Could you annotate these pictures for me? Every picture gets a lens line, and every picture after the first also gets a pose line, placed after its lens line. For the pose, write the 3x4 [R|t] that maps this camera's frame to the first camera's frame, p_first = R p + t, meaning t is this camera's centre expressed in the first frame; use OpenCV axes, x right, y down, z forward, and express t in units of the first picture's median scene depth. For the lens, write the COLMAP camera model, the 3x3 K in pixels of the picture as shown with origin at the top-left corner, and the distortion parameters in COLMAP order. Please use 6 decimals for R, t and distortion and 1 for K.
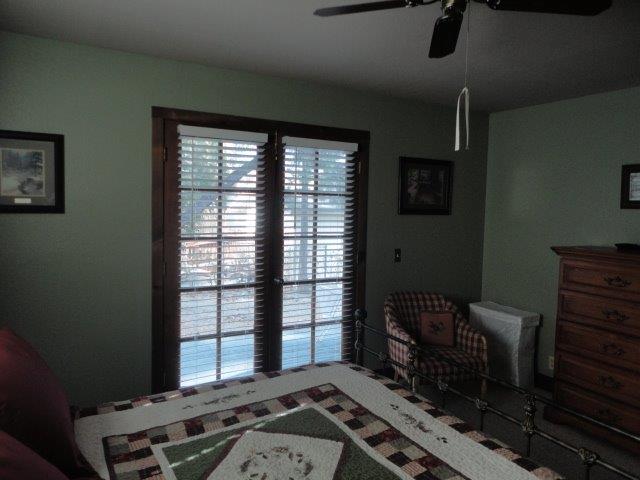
lens RADIAL K [[464.9, 0, 321.2], [0, 464.9, 238.4], [0, 0, 1]] dist [-0.003731, 0.008218]
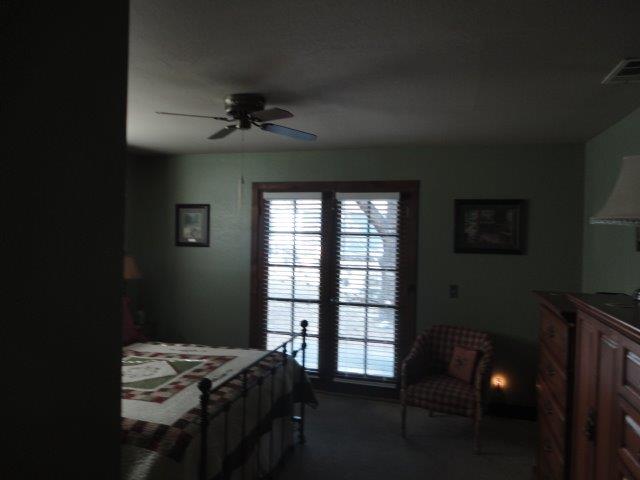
lens RADIAL K [[464.9, 0, 323.7], [0, 464.9, 241.4], [0, 0, 1]] dist [-0.003731, 0.008218]
pose [[0.701721, 0.007595, -0.712411, 0.830917], [-0.054938, 0.997543, -0.043478, -0.017586], [0.710330, 0.069648, 0.700414, 0.038955]]
